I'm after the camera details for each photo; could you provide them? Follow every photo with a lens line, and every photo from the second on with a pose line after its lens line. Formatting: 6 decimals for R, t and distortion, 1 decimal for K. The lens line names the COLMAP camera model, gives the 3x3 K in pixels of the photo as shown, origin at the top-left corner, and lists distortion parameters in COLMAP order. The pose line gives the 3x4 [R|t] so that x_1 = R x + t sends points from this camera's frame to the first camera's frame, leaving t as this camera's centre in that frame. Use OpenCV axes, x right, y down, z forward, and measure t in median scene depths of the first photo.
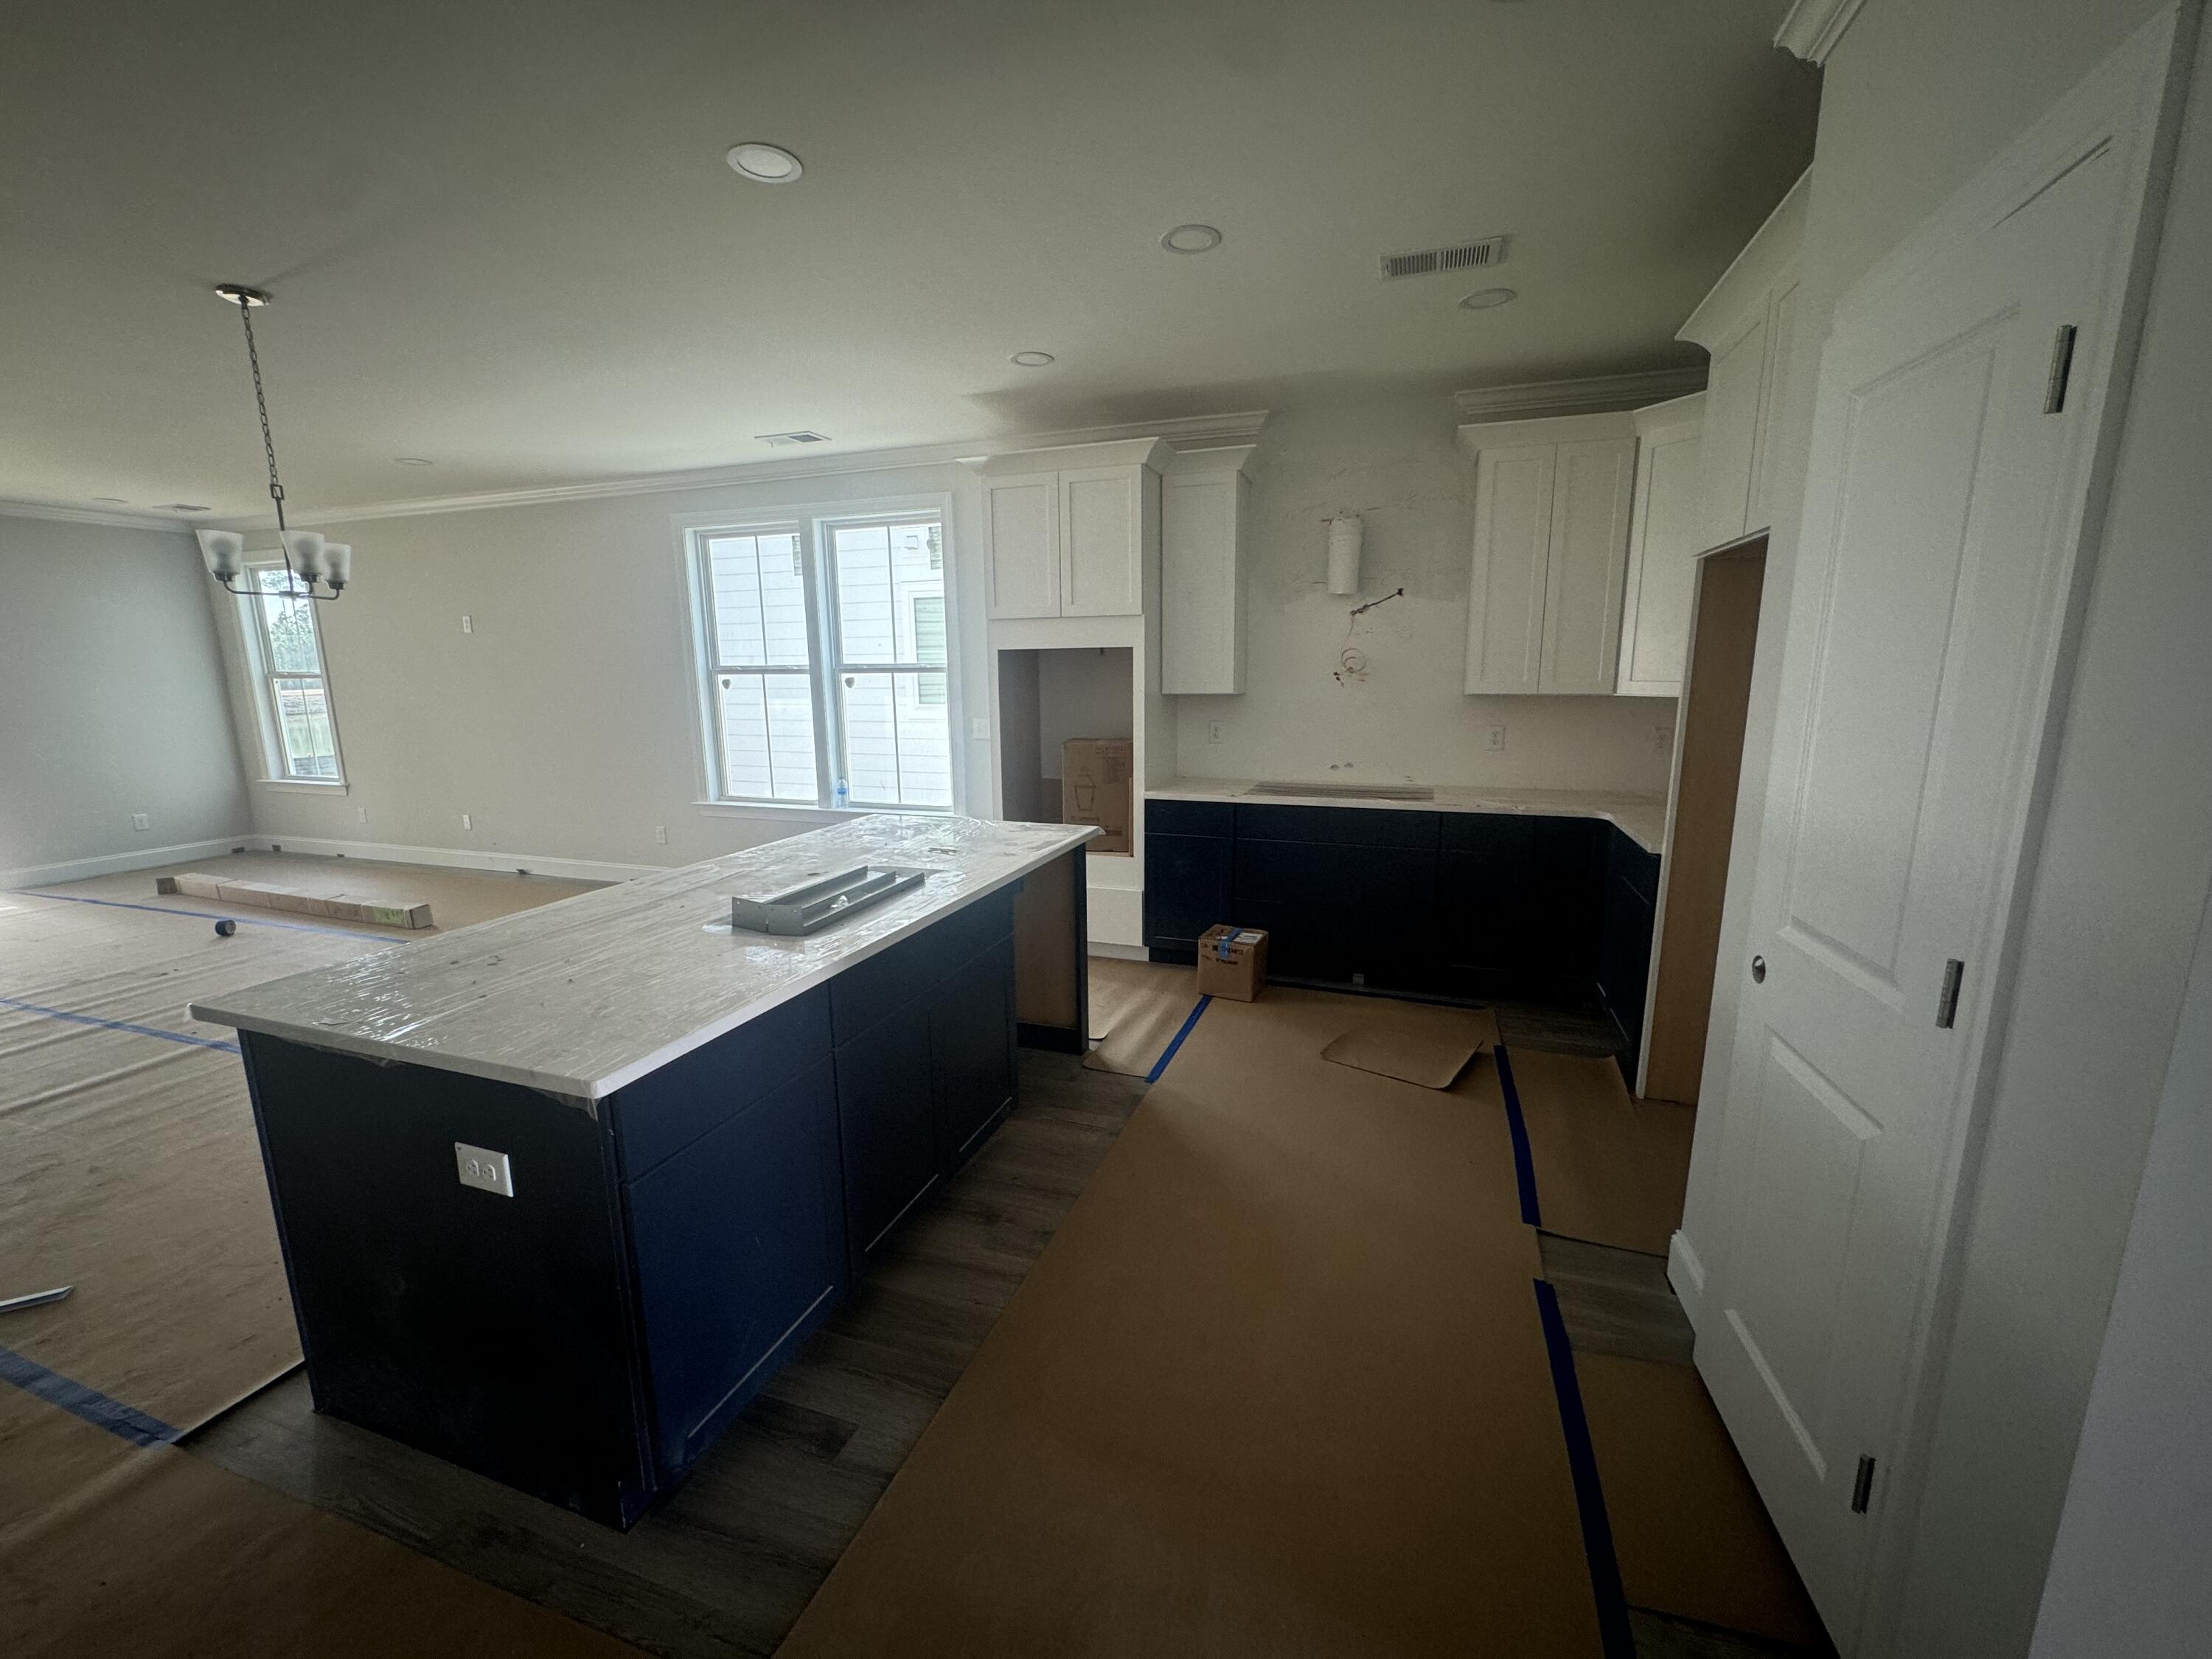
lens RADIAL K [[882.5, 0, 1106.0], [0, 882.5, 829.5], [0, 0, 1]] dist [-0.000922, -0.000171]
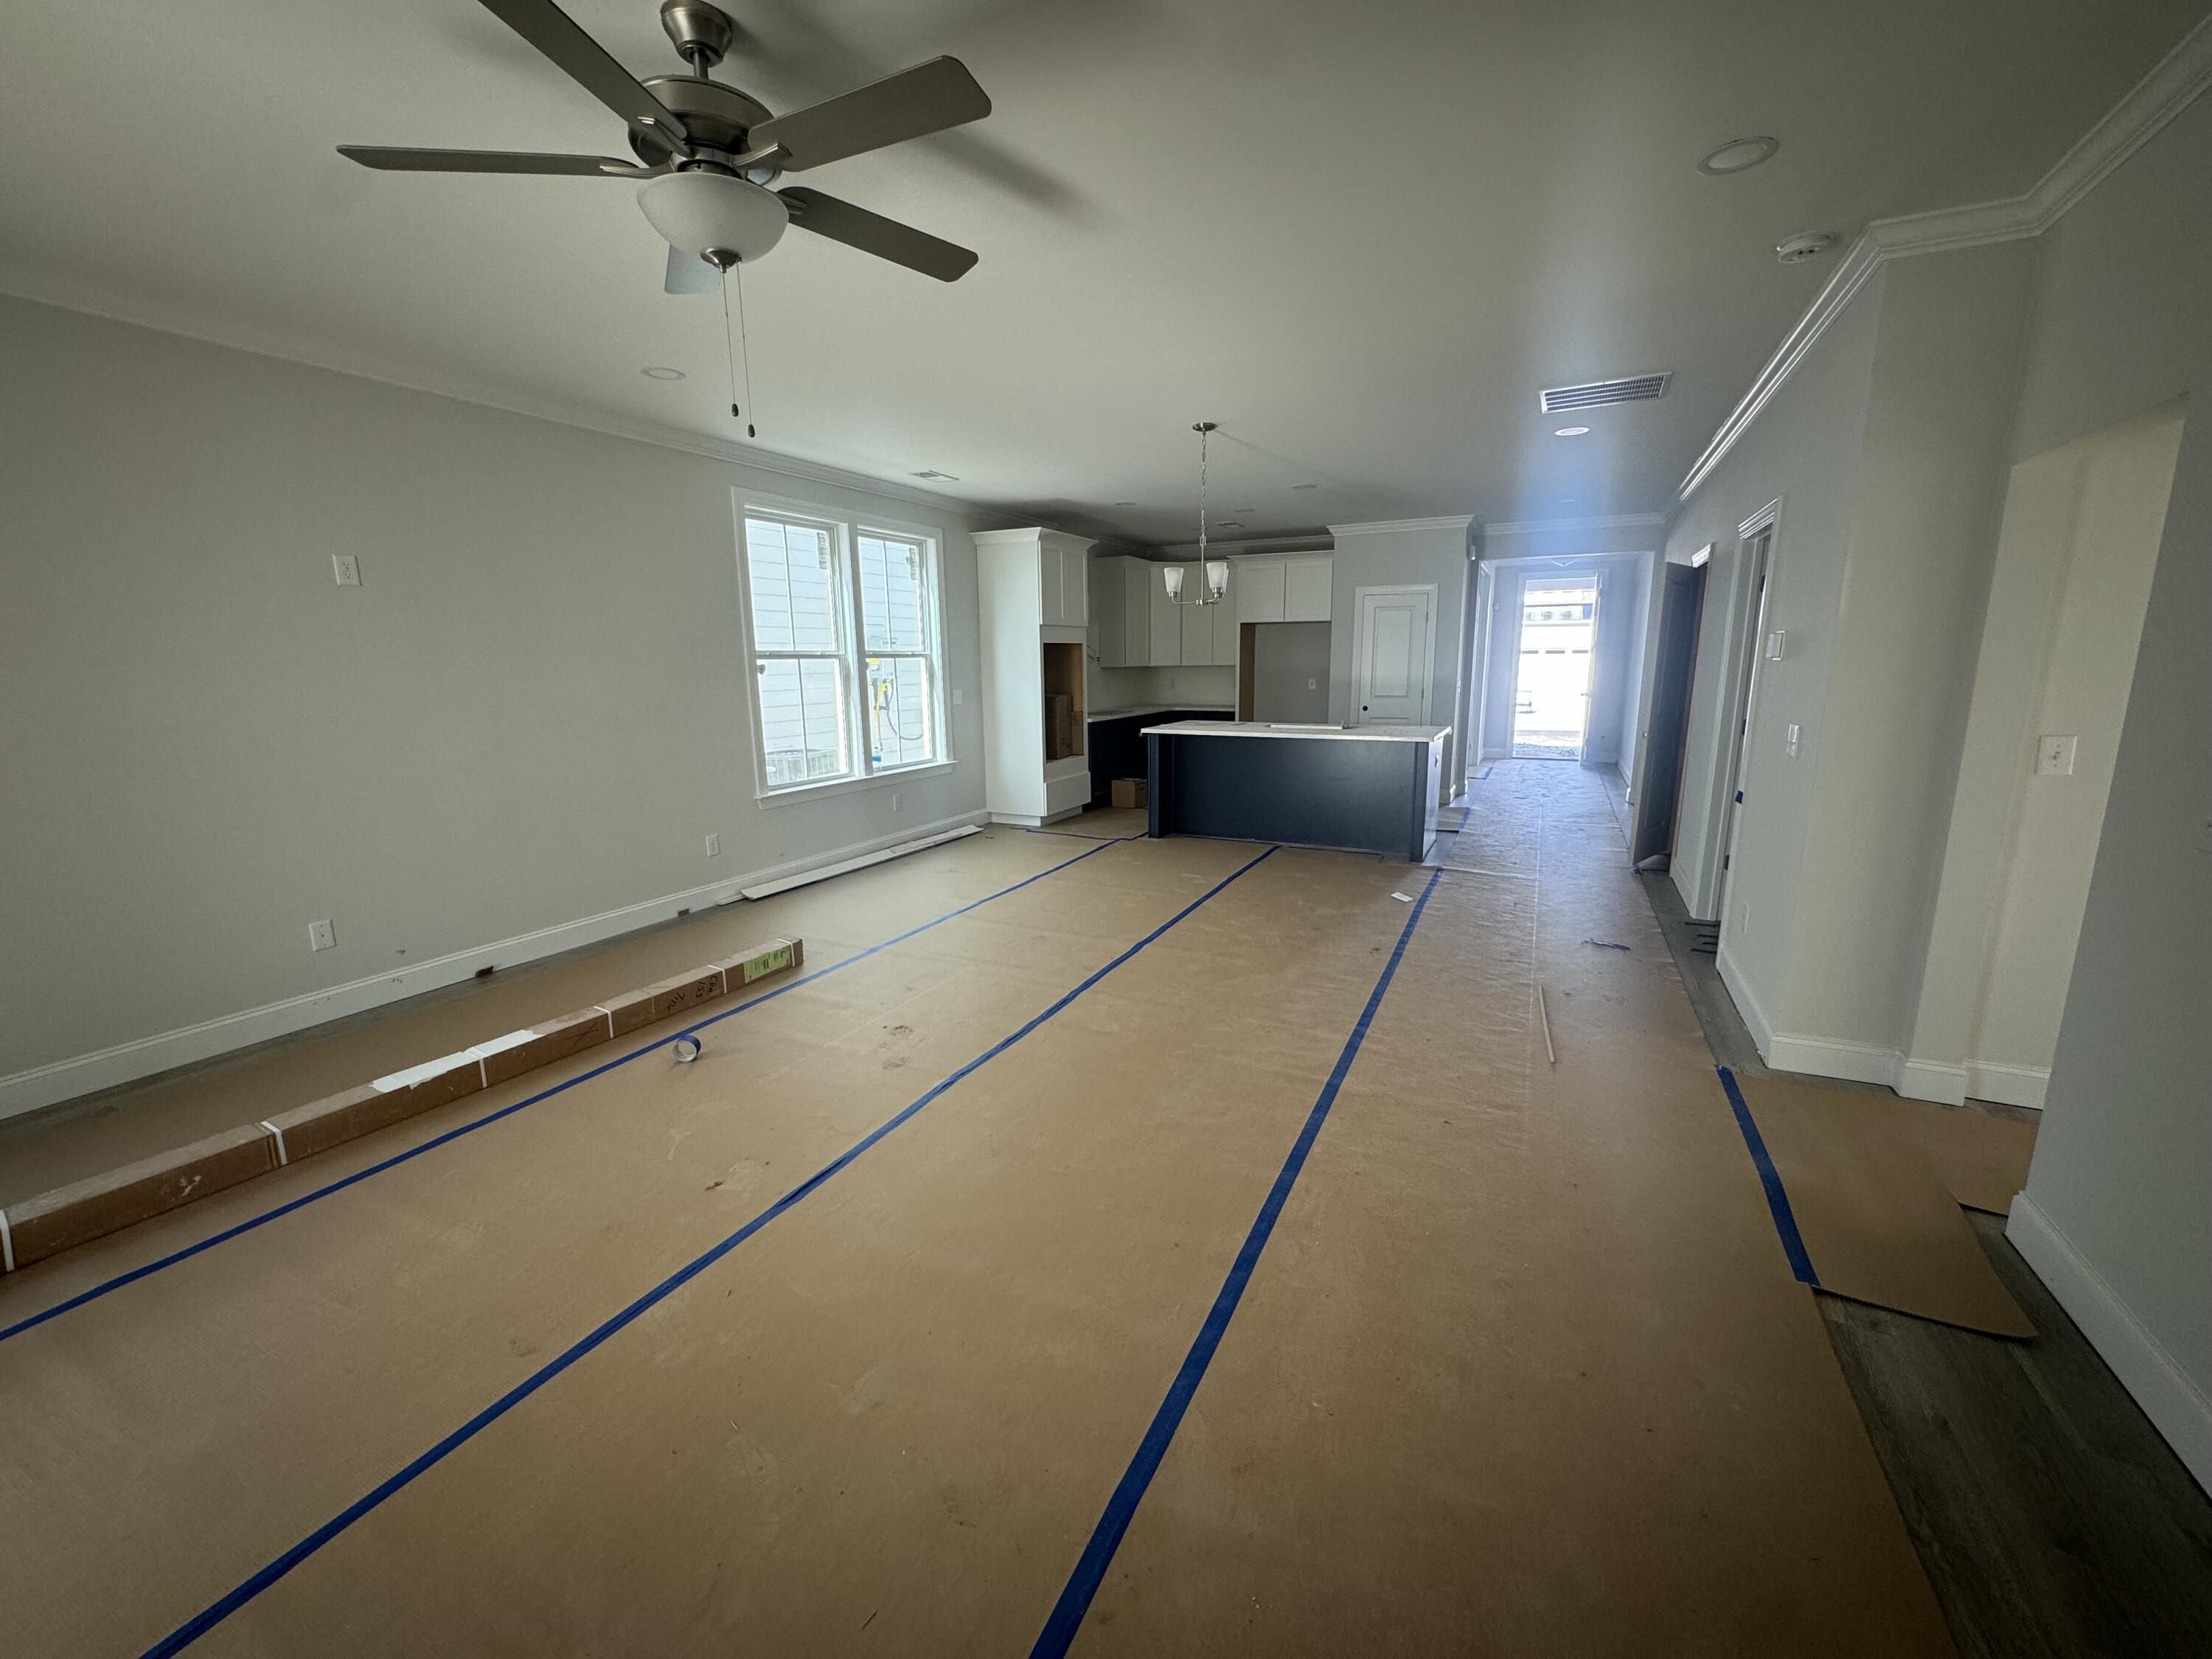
lens RADIAL K [[882.5, 0, 1106.0], [0, 882.5, 829.5], [0, 0, 1]] dist [-0.000922, -0.000171]
pose [[0.131784, -0.182241, 0.974382, -1.387241], [0.190703, 0.969255, 0.155490, -0.074914], [-0.972762, 0.165326, 0.162486, 0.516500]]
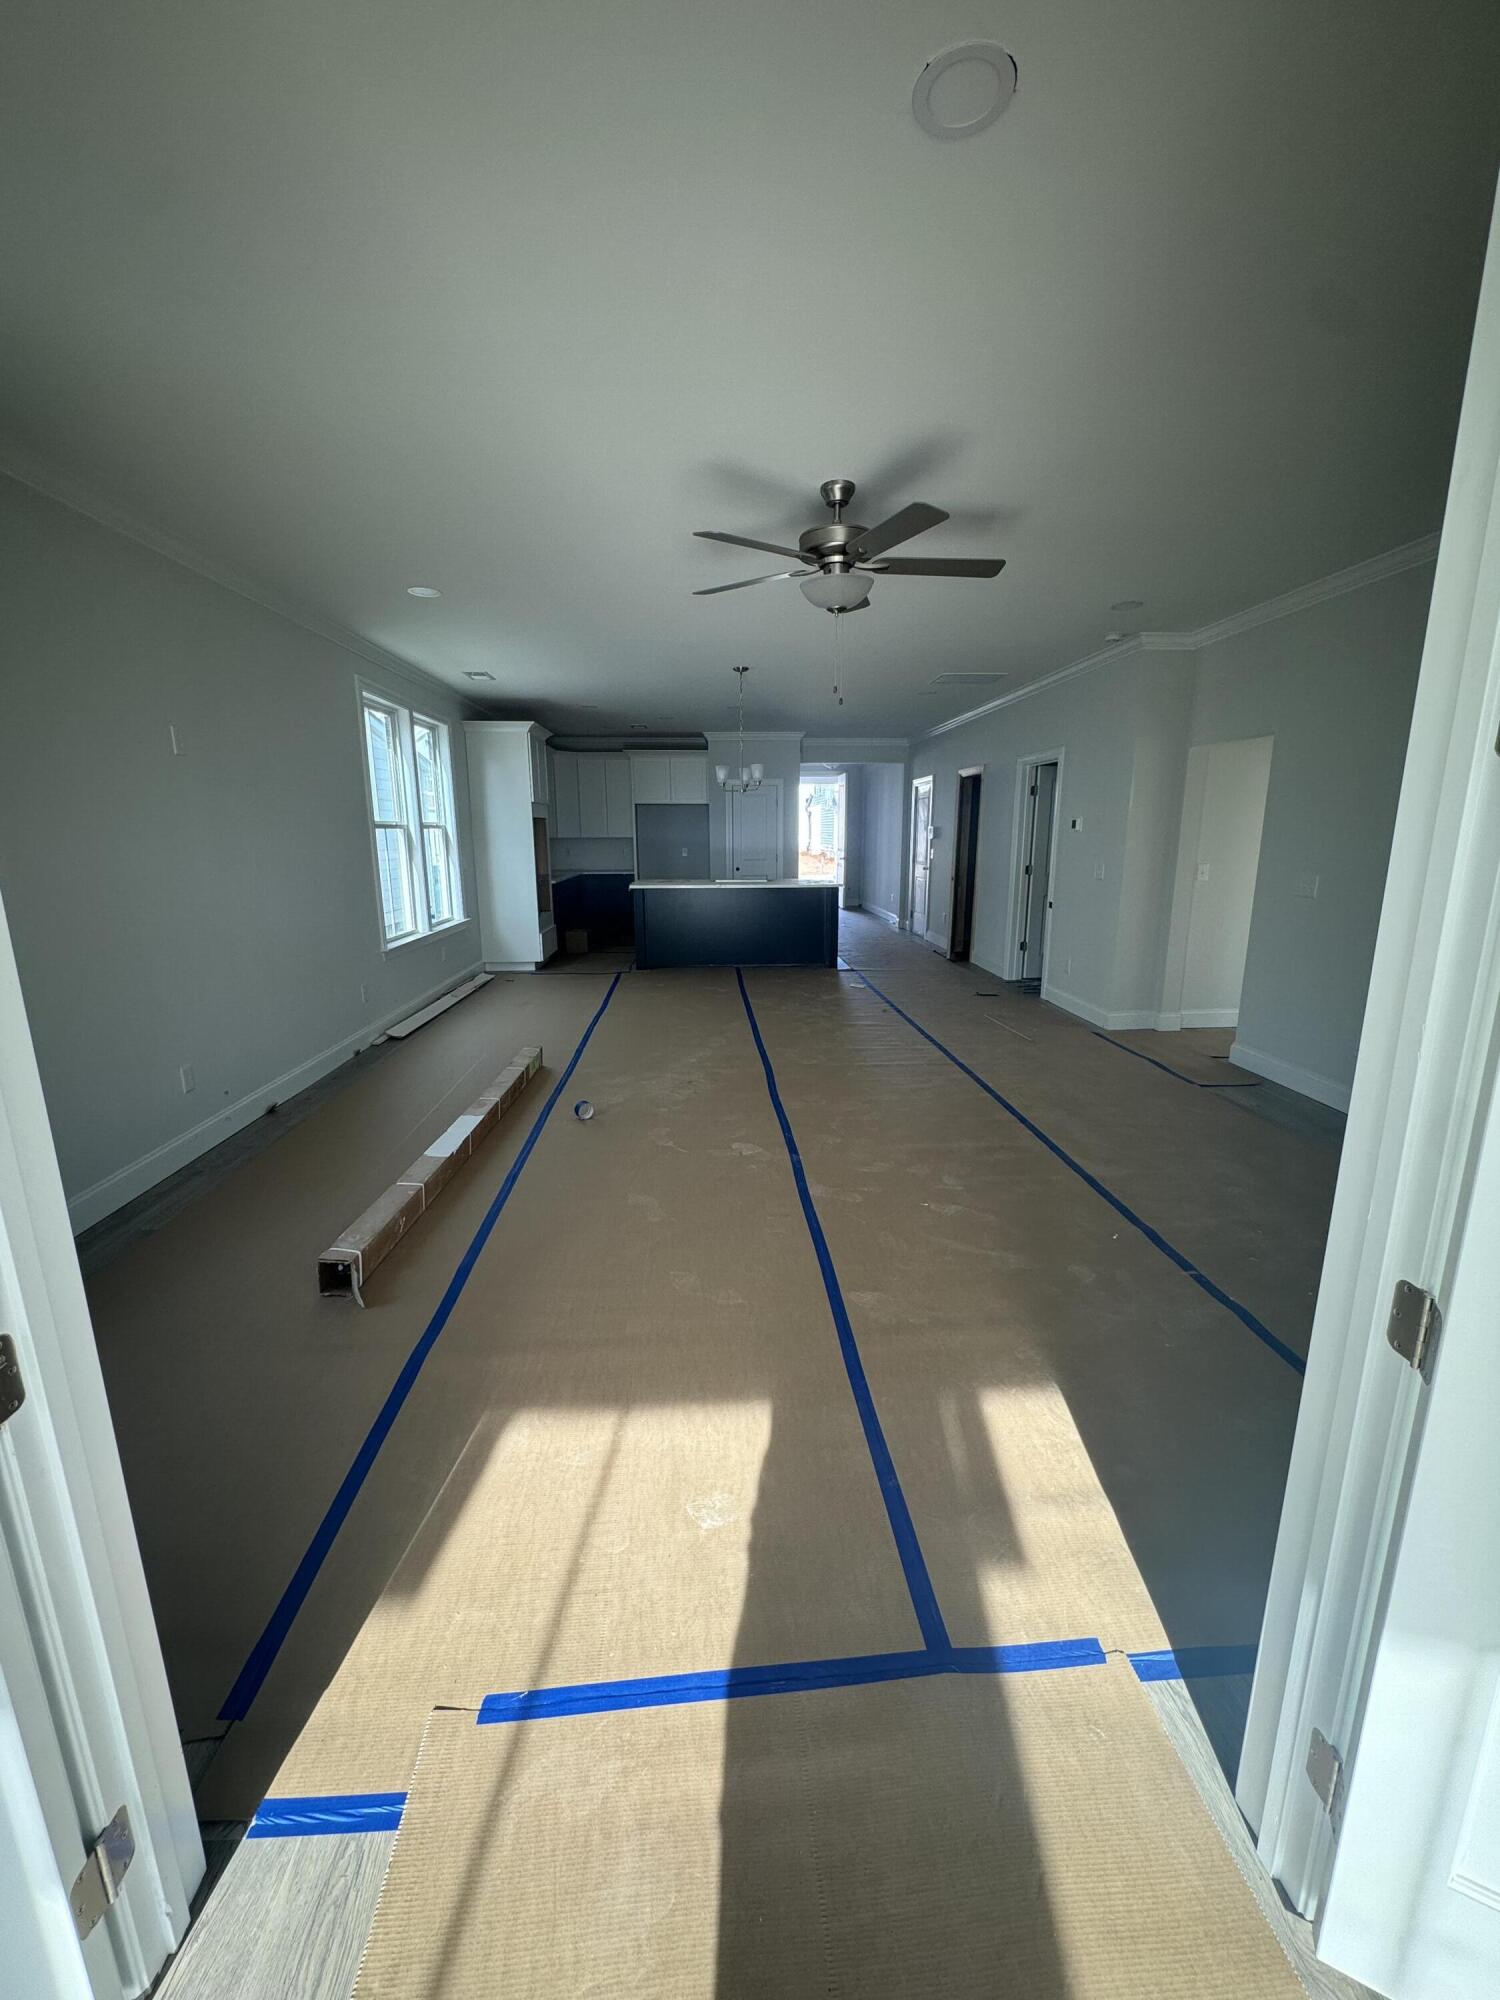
lens RADIAL K [[797.9, 0, 750.0], [0, 797.9, 1000.0], [0, 0, 1]] dist [-0.000922, -0.000171]
pose [[-0.375759, -0.181821, 0.908706, -1.573908], [0.177764, 0.948213, 0.263232, -0.153363], [-0.909508, 0.260447, -0.323978, 0.965415]]
